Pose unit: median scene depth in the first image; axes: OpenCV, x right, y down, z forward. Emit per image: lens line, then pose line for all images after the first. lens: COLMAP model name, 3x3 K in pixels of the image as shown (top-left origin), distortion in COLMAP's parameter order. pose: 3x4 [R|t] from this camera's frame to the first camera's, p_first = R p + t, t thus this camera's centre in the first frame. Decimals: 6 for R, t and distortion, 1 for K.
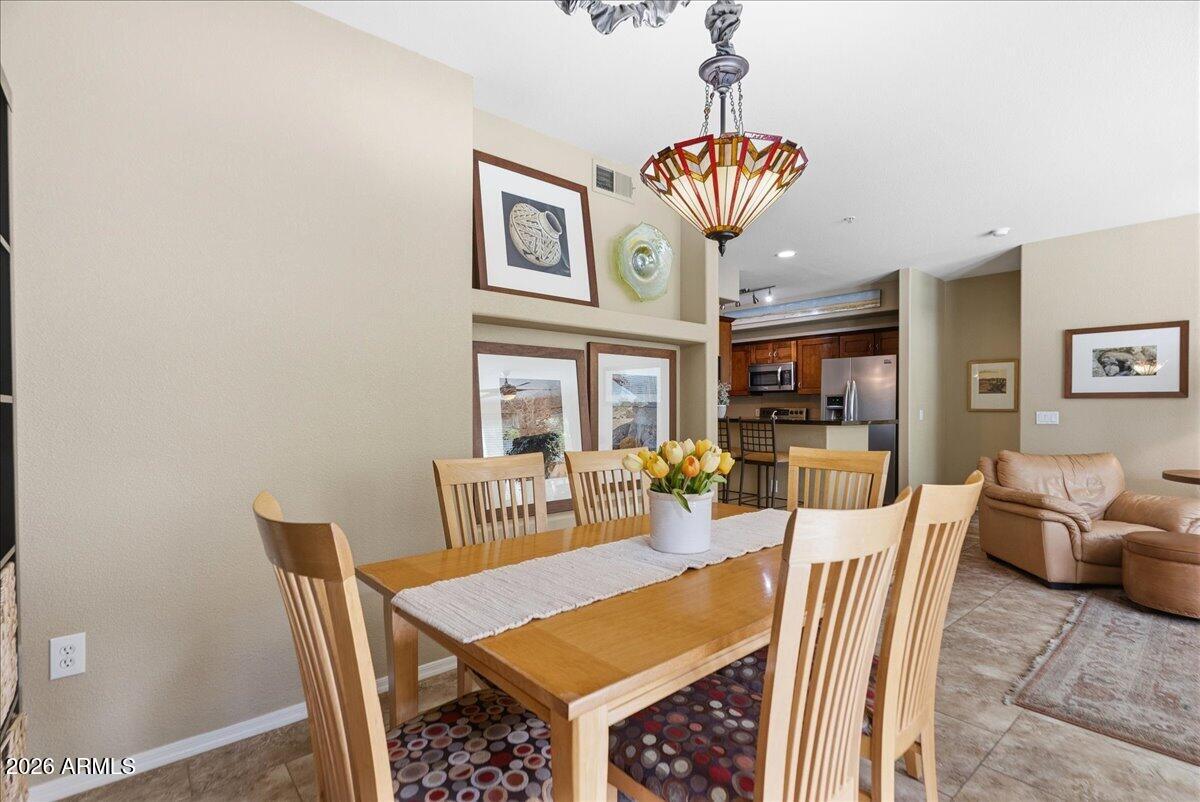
lens RADIAL K [[571.9, 0, 603.6], [0, 571.9, 403.2], [0, 0, 1]] dist [0.000744, 0.000884]
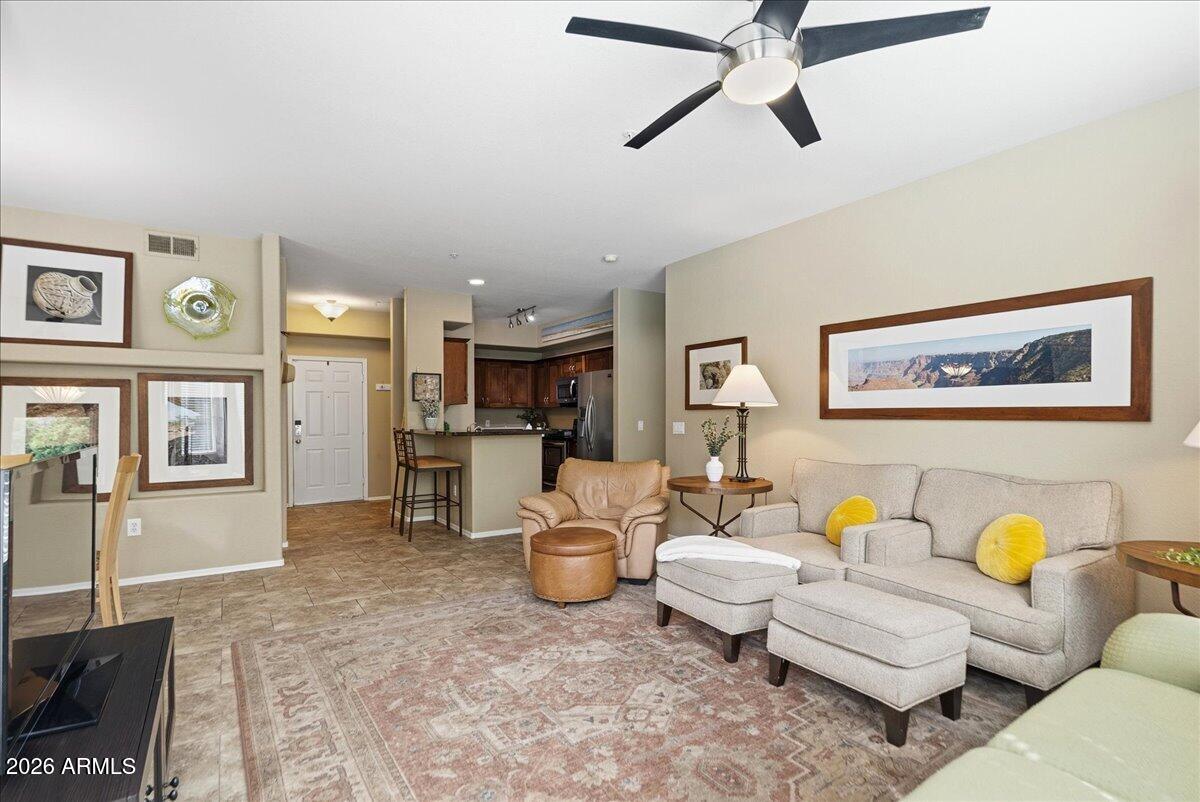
lens RADIAL K [[591.2, 0, 596.4], [0, 591.2, 416.5], [0, 0, 1]] dist [0.008720, 0.000125]
pose [[0.988220, -0.008631, -0.152795, 0.664619], [0.009749, 0.999931, 0.006569, -0.004077], [0.152727, -0.007981, 0.988236, -0.093586]]
